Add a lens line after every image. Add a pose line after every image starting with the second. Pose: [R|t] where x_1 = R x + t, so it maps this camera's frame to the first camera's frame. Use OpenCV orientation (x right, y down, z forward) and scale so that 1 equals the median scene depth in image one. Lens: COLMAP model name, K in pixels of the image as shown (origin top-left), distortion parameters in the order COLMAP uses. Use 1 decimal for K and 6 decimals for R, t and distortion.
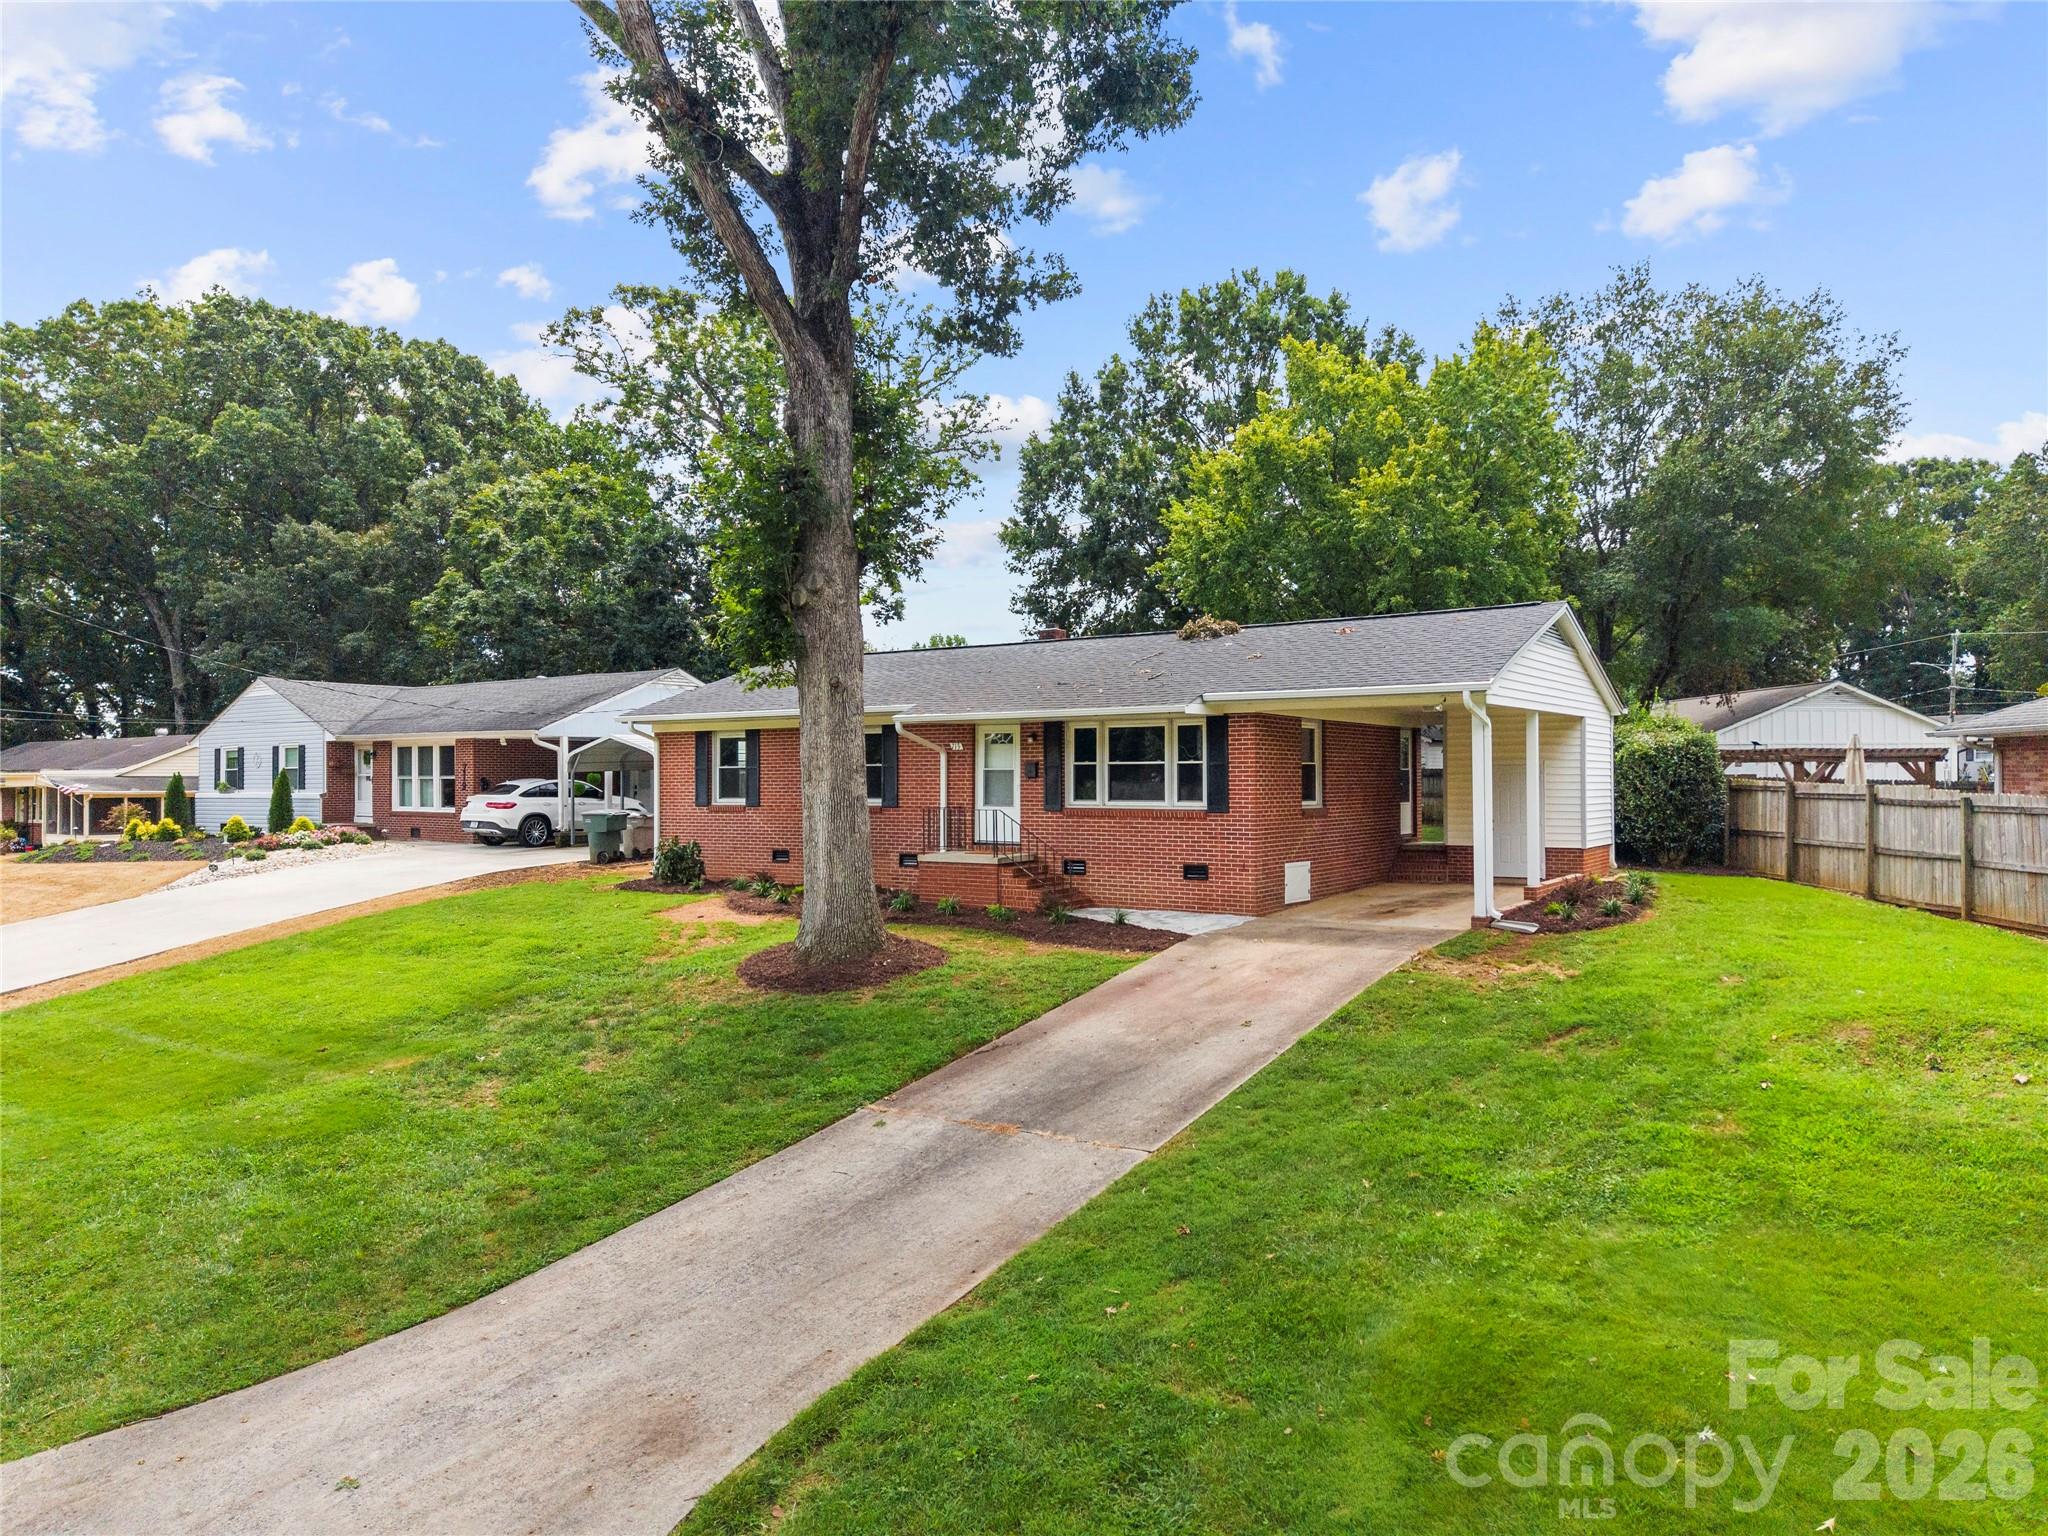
lens RADIAL K [[1407.9, 0, 1024.0], [0, 1407.9, 768.0], [0, 0, 1]] dist [0.026190, -0.002329]
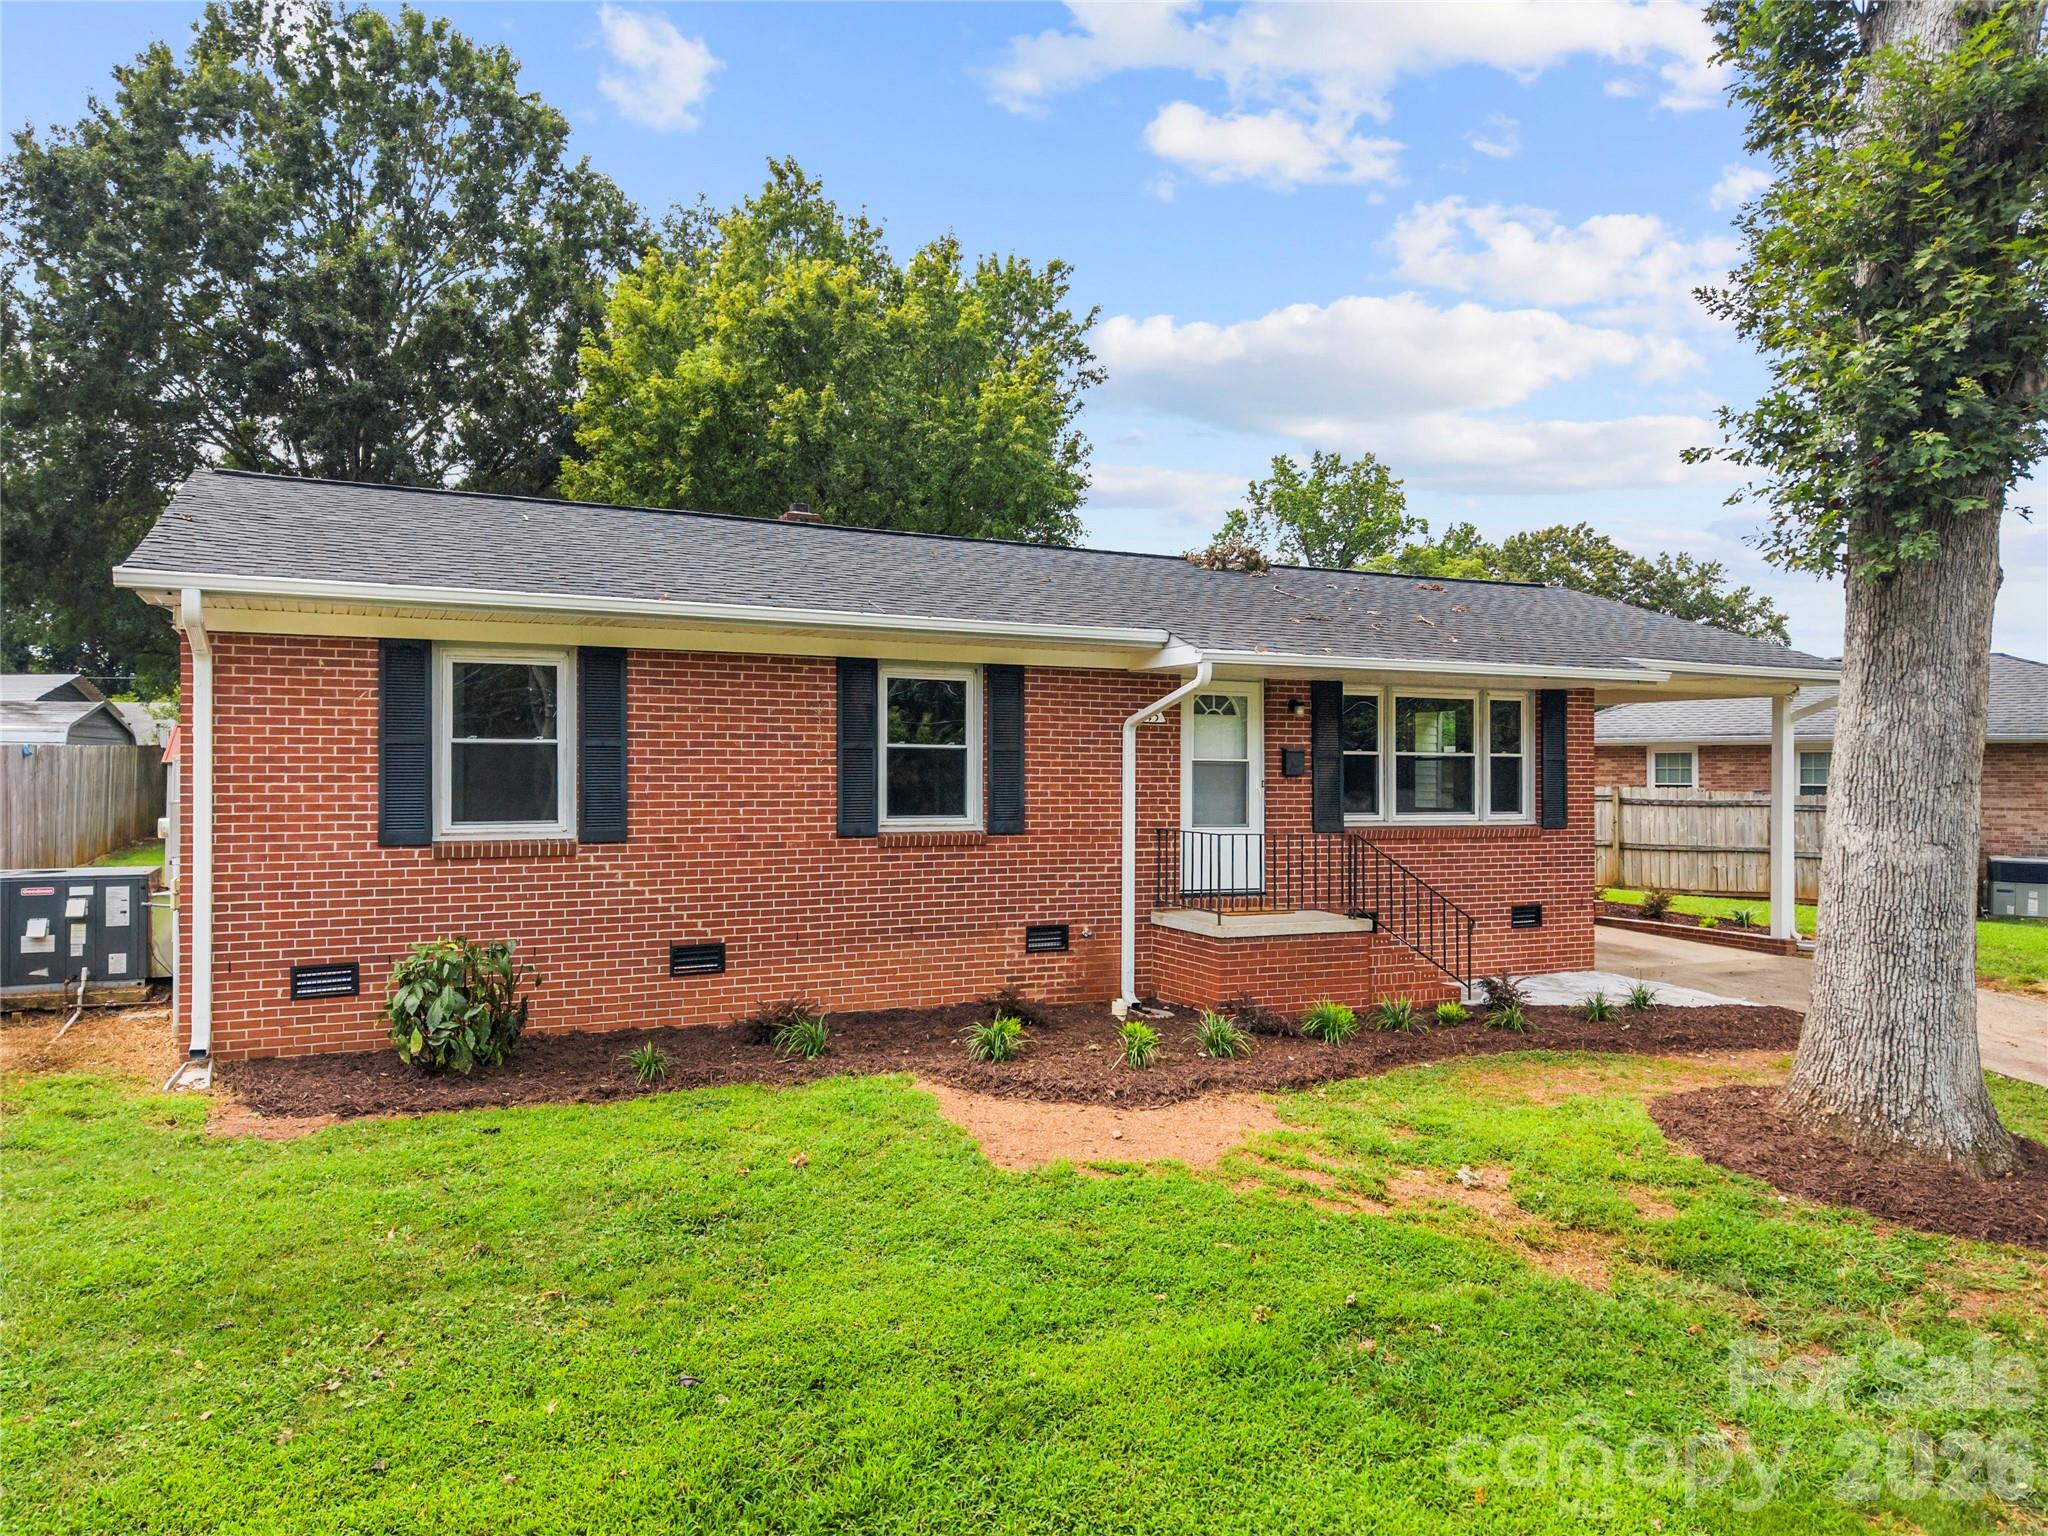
lens RADIAL K [[1406.6, 0, 1024.0], [0, 1406.6, 768.0], [0, 0, 1]] dist [0.036834, -0.001834]
pose [[0.504342, 0.009889, 0.863447, -0.505228], [-0.013276, 0.999905, -0.003697, 0.006722], [-0.863402, -0.009599, 0.504426, 0.735343]]
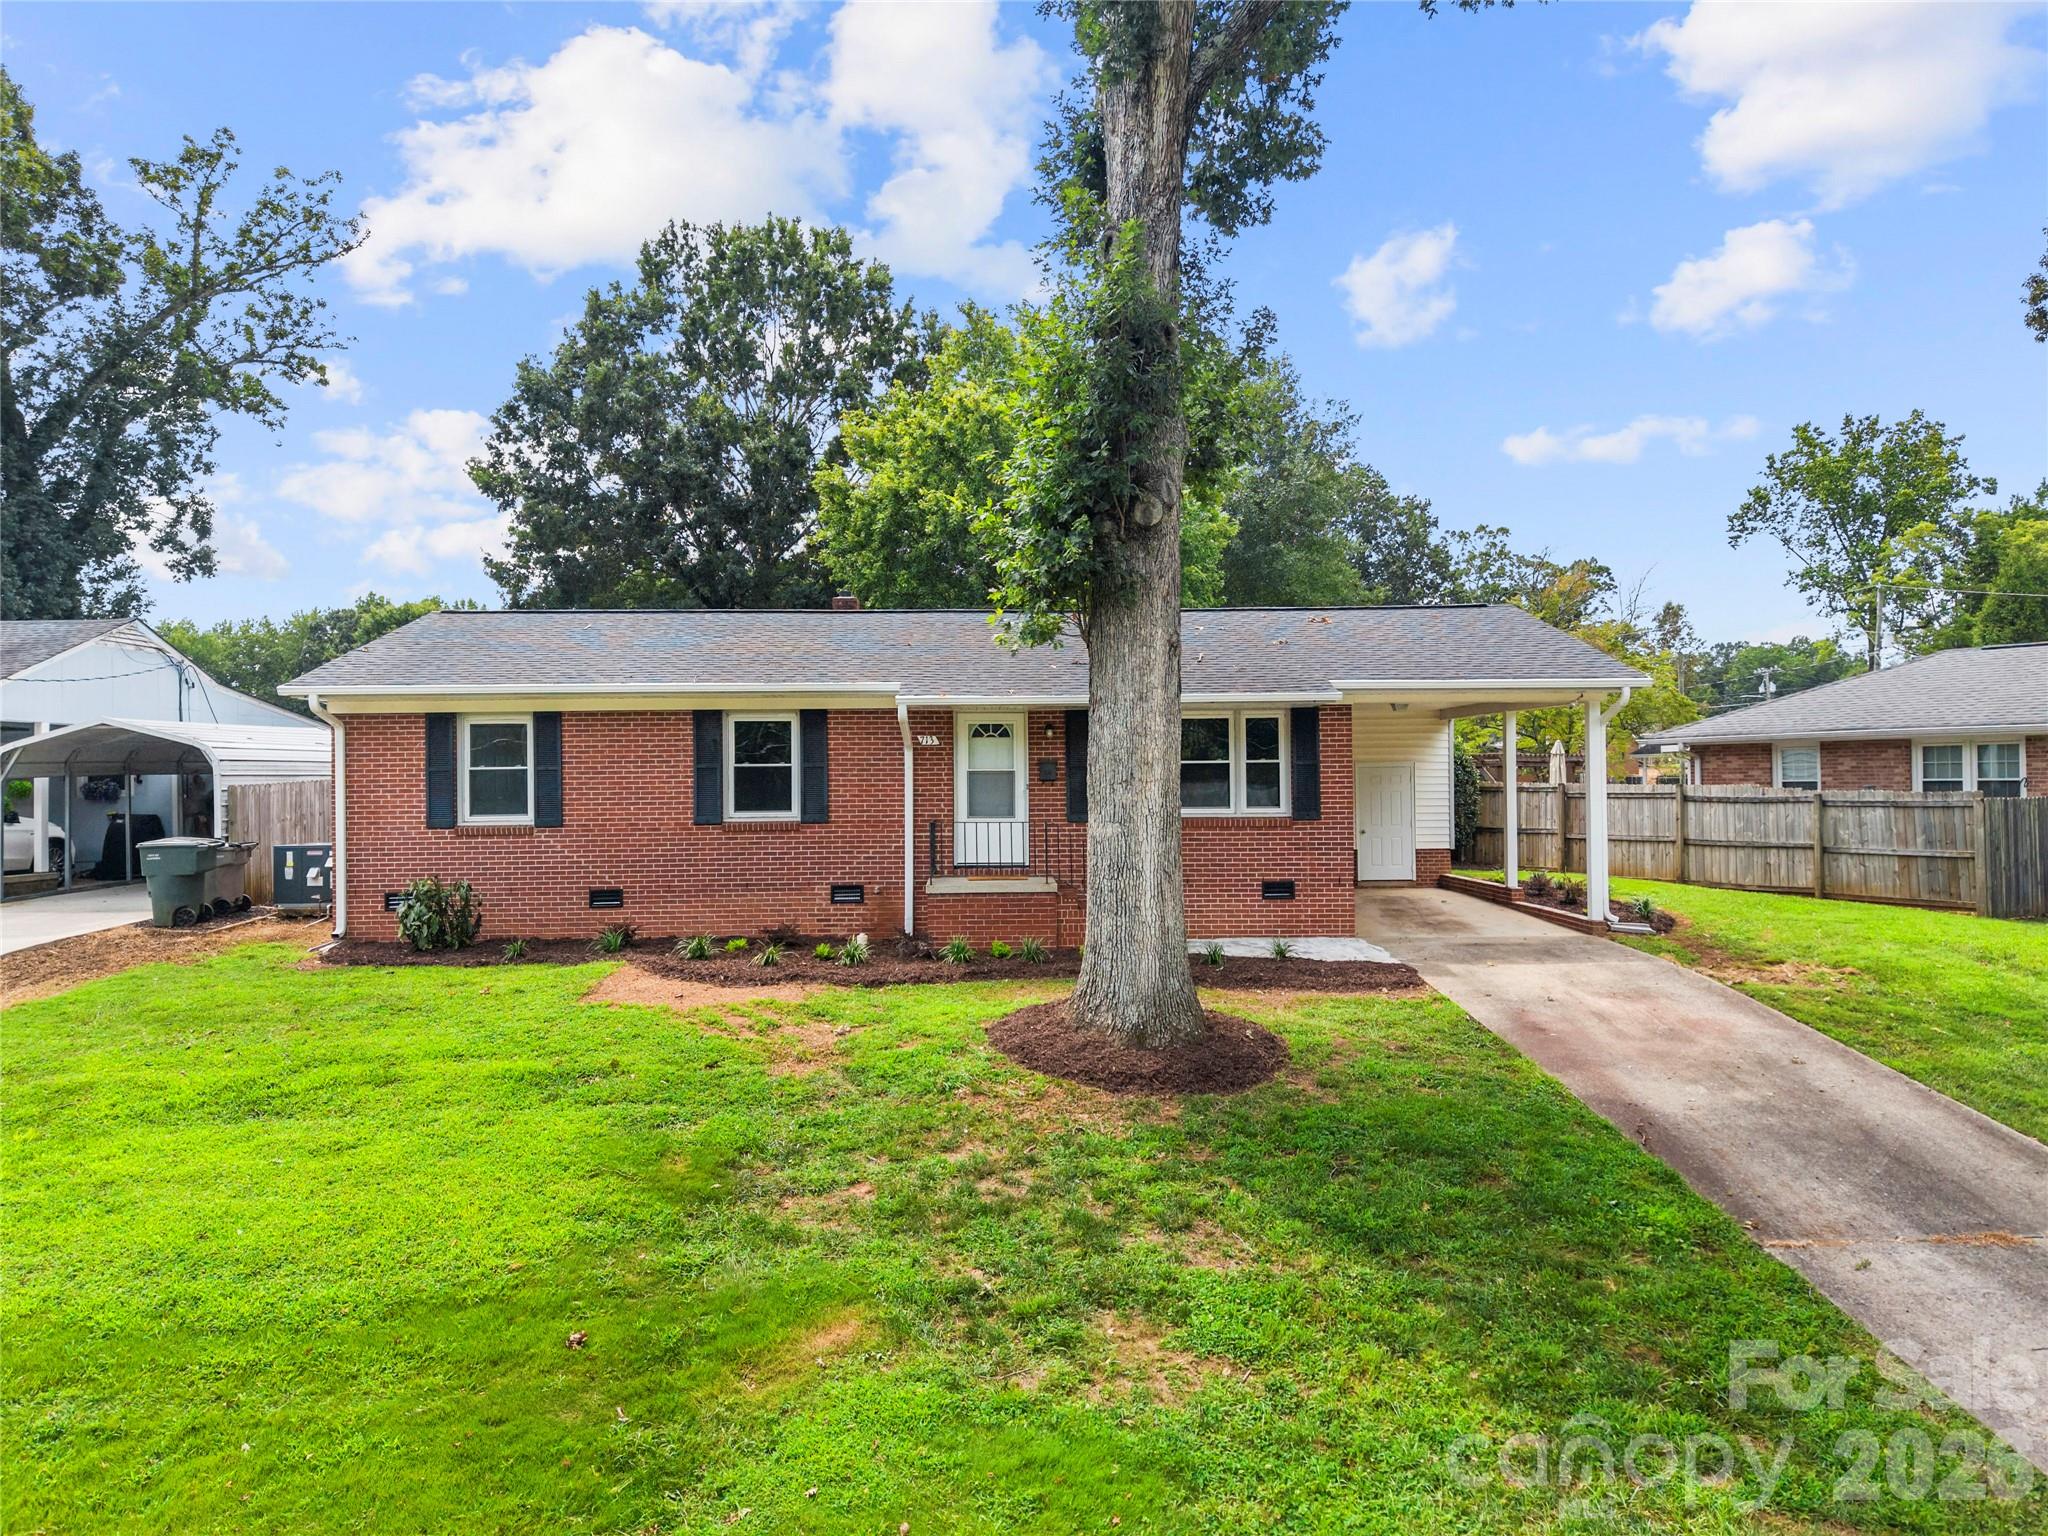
lens RADIAL K [[1402.6, 0, 1049.6], [0, 1402.6, 761.4], [0, 0, 1]] dist [0.029451, -0.001500]
pose [[0.808445, 0.004957, 0.588550, -0.418241], [0.001785, 0.999939, -0.010873, 0.004203], [-0.588568, 0.009841, 0.808388, 0.333425]]
